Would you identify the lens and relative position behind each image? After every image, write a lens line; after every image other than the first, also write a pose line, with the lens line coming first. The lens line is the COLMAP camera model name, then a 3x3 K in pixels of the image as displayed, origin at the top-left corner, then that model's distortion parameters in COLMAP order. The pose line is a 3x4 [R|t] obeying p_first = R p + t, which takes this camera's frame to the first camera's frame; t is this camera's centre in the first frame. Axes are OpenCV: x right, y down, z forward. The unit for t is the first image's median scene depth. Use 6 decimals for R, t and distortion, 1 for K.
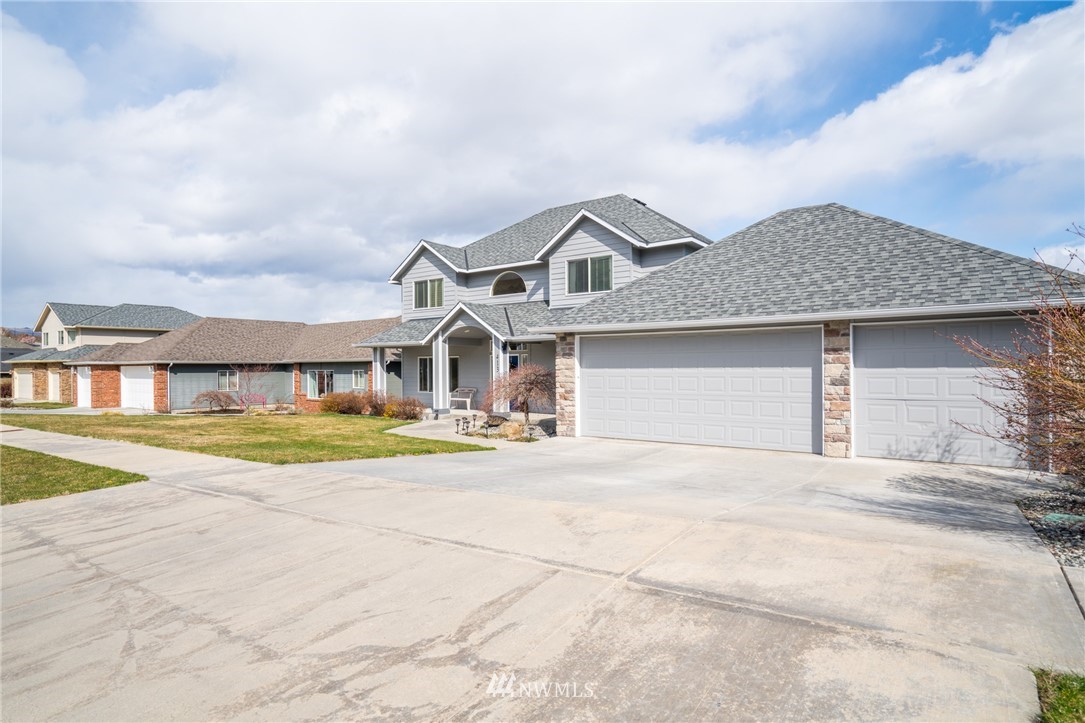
lens RADIAL K [[597.3, 0, 542.5], [0, 597.3, 361.5], [0, 0, 1]] dist [-0.021841, 0.000006]
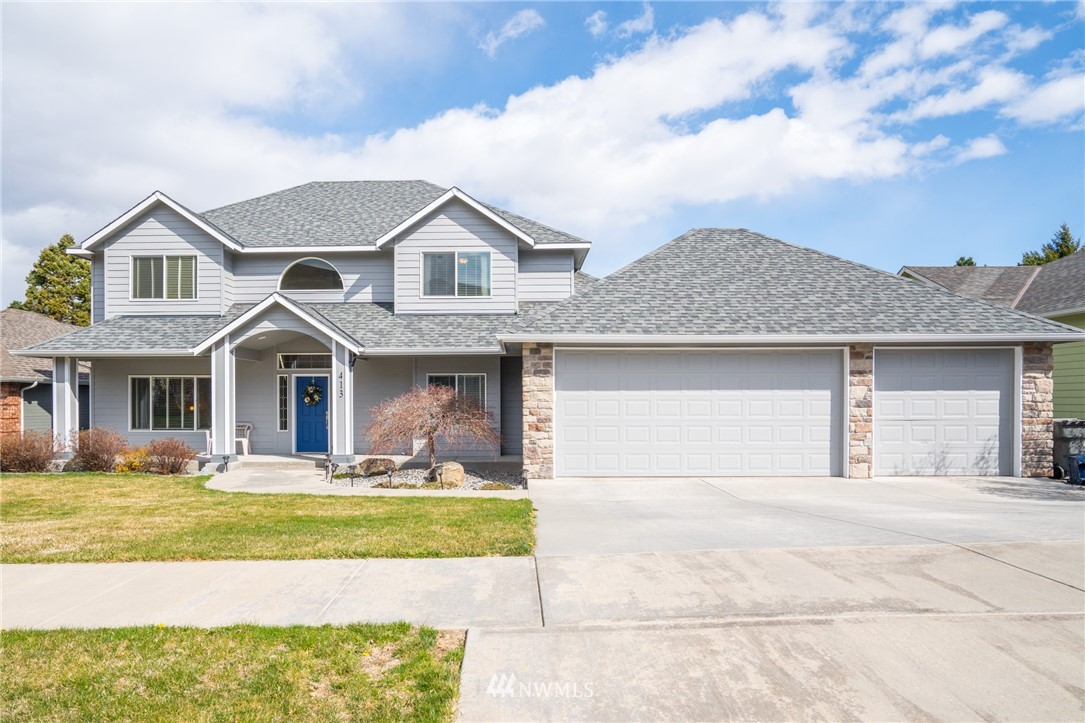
lens RADIAL K [[682.9, 0, 542.5], [0, 682.9, 390.4], [0, 0, 1]] dist [-0.018469, 0.001074]
pose [[0.815426, 0.011001, 0.578757, -0.351499], [-0.007540, 0.999936, -0.008383, 0.014274], [-0.578813, 0.002472, 0.815457, 0.209151]]
